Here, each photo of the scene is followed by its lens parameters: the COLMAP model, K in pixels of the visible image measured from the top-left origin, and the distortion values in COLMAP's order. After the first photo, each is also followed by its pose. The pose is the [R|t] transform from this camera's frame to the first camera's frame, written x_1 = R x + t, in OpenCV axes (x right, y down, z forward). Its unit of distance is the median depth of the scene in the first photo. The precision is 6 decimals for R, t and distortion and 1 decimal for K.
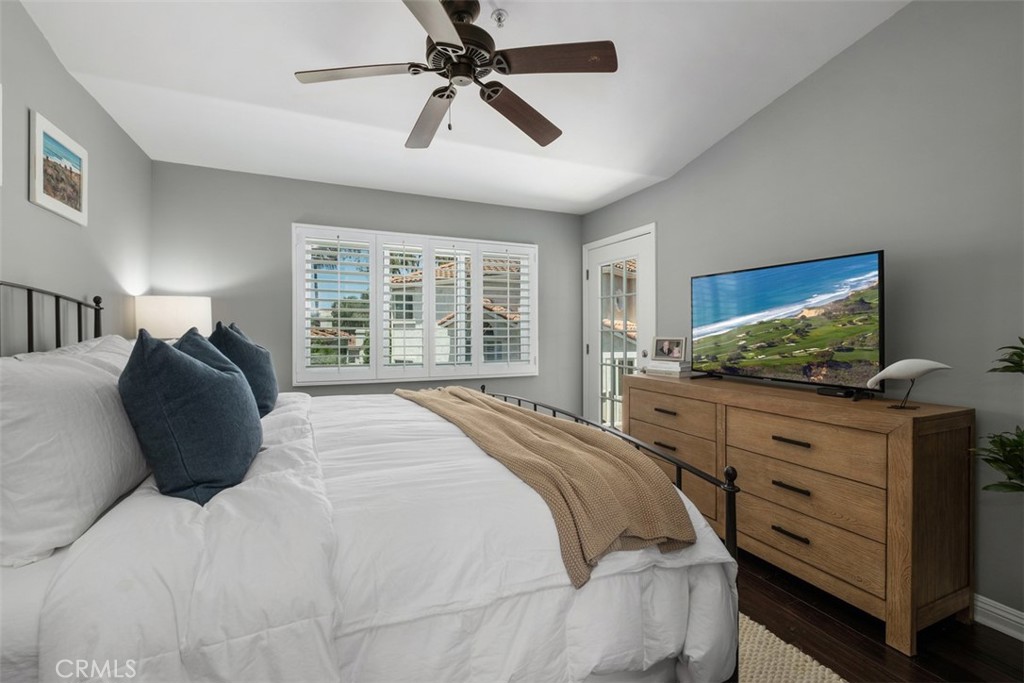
lens RADIAL K [[443.0, 0, 510.2], [0, 443.0, 338.5], [0, 0, 1]] dist [0.004828, -0.006086]
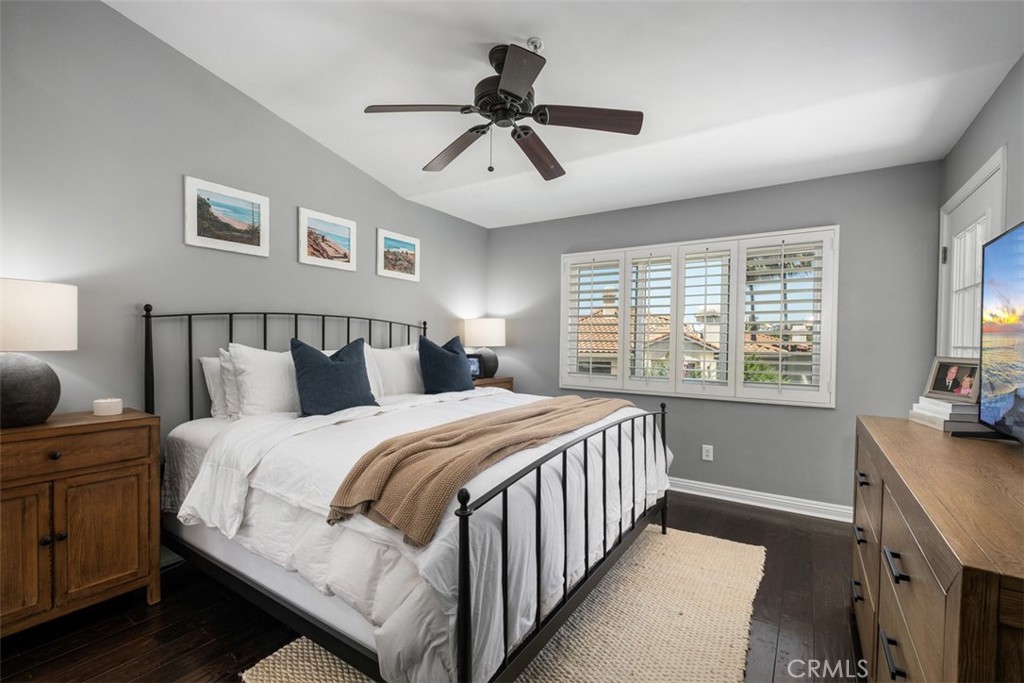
lens RADIAL K [[457.6, 0, 519.9], [0, 457.6, 356.7], [0, 0, 1]] dist [0.002683, -0.000006]
pose [[0.547268, 0.031944, -0.836347, 0.770132], [-0.026039, 0.999437, 0.021135, -0.004412], [0.836552, 0.010211, 0.547792, 0.327448]]
